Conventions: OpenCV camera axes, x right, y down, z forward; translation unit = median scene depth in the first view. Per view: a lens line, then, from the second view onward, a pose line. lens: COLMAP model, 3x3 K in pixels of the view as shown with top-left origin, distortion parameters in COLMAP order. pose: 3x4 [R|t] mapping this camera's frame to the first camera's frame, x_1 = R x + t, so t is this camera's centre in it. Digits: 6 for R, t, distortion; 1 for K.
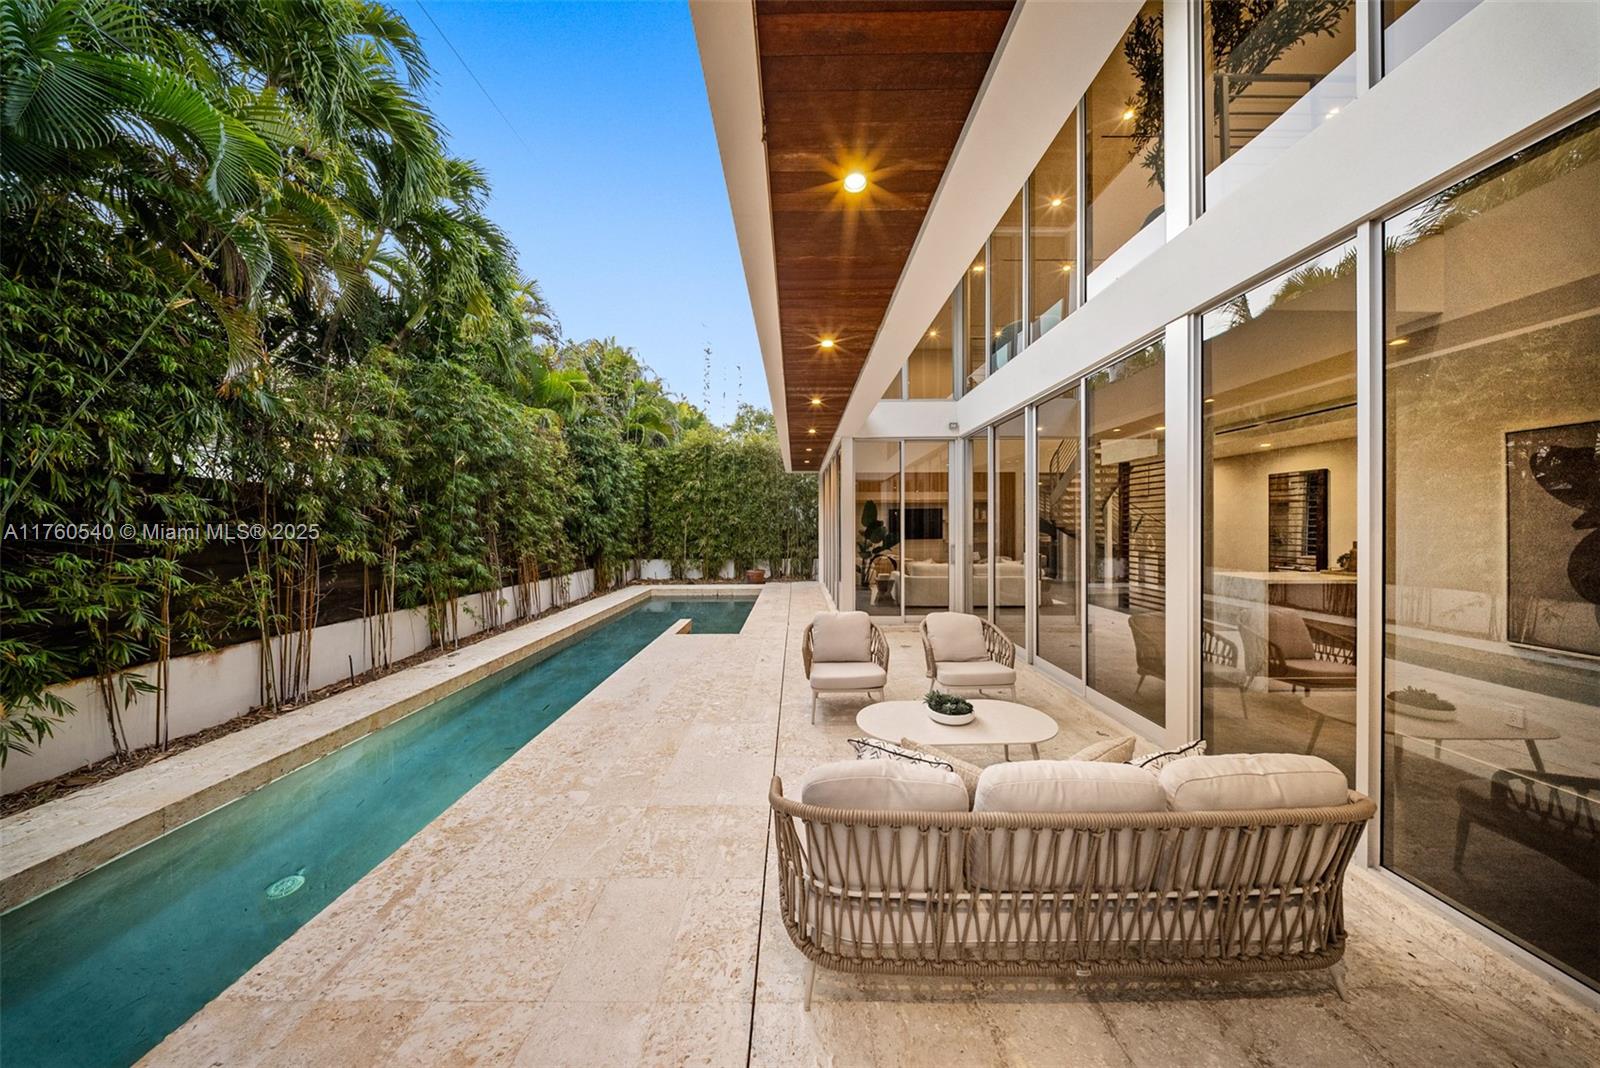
lens RADIAL K [[476.9, 0, 800.8], [0, 476.9, 528.4], [0, 0, 1]] dist [-0.000074, -0.000039]
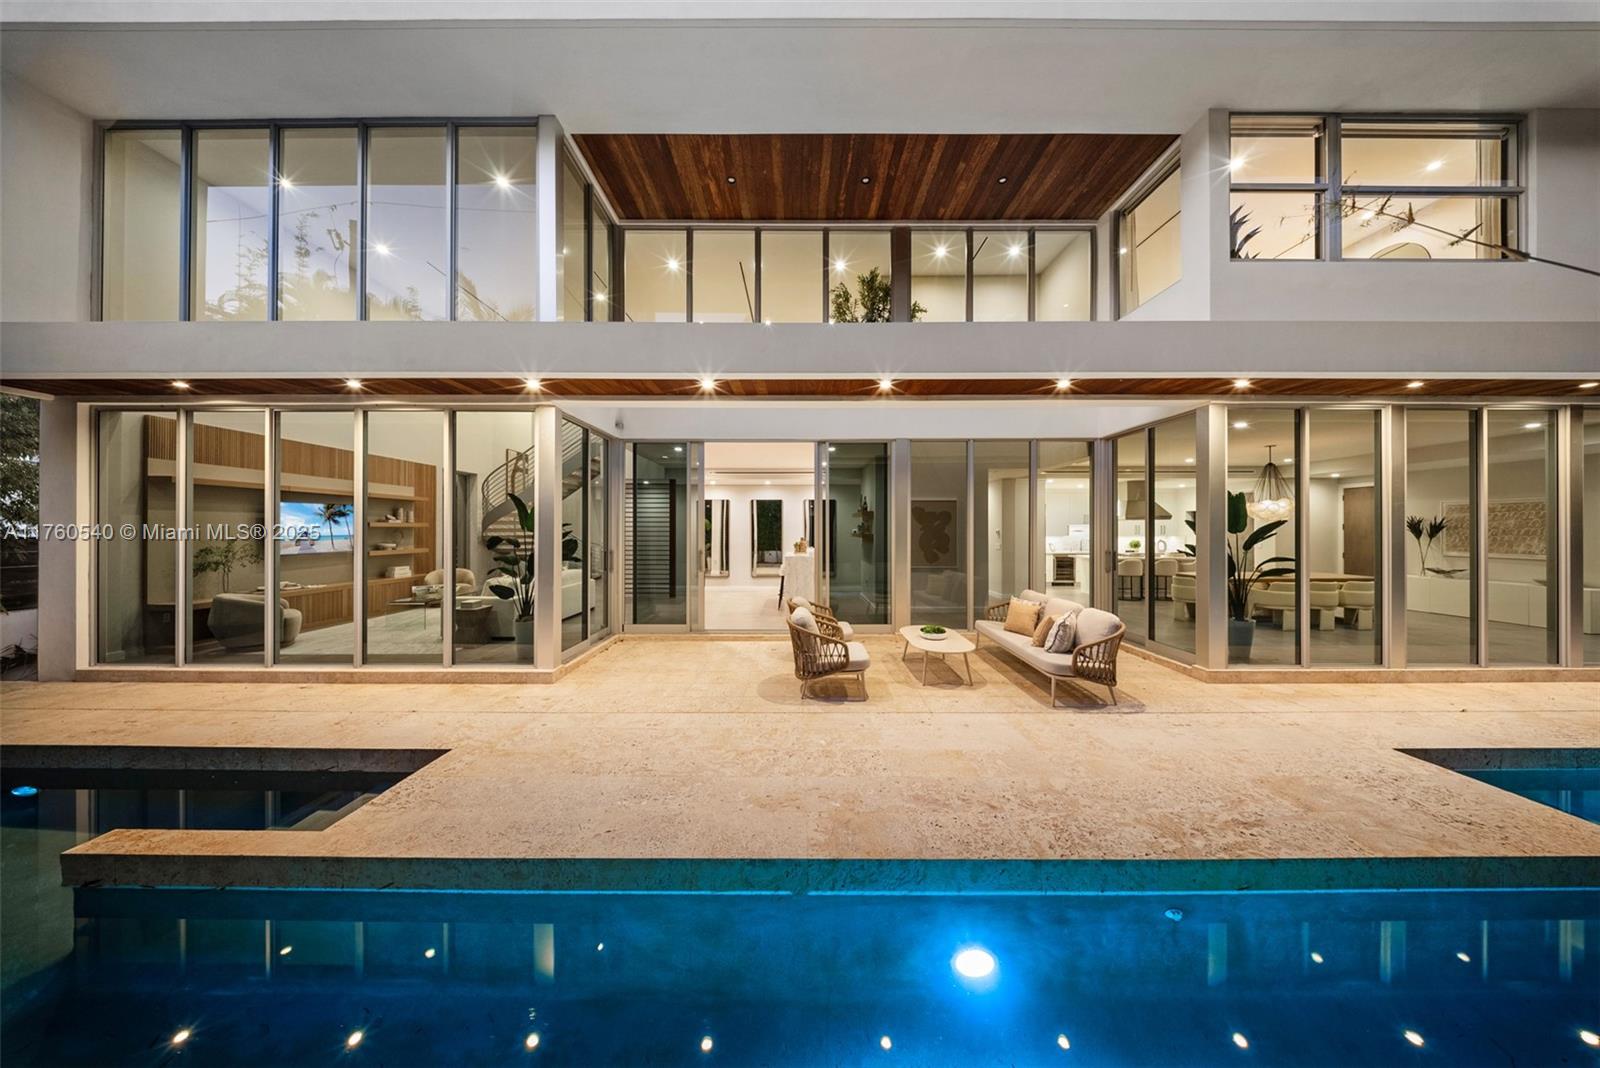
lens RADIAL K [[476.9, 0, 798.2], [0, 476.9, 532.4], [0, 0, 1]] dist [-0.000074, -0.000039]
pose [[-0.003246, 0.005379, 0.999980, -0.333878], [0.002984, 0.999981, -0.005370, 0.002441], [-0.999990, 0.002967, -0.003262, 0.346836]]
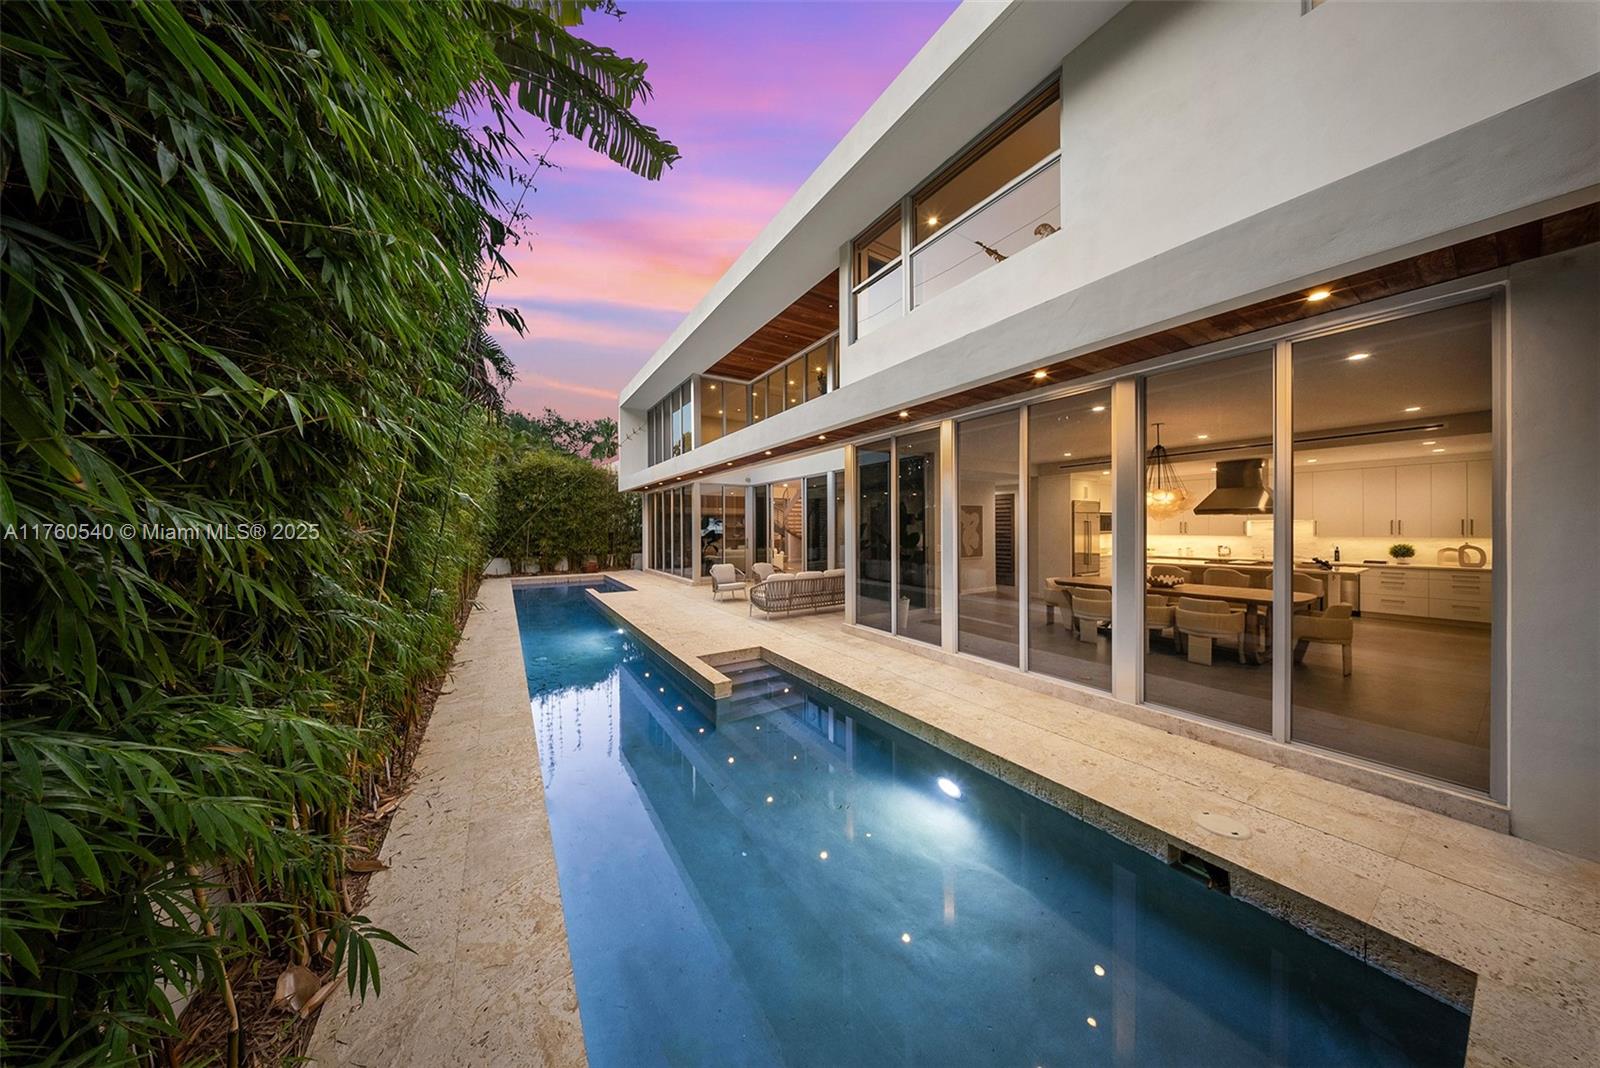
lens RADIAL K [[476.9, 0, 799.0], [0, 476.9, 532.0], [0, 0, 1]] dist [-0.000074, -0.000039]
pose [[0.852231, -0.007201, 0.523116, -0.291976], [0.005630, 0.999974, 0.004592, -0.001853], [-0.523135, -0.000968, 0.852249, -0.438788]]
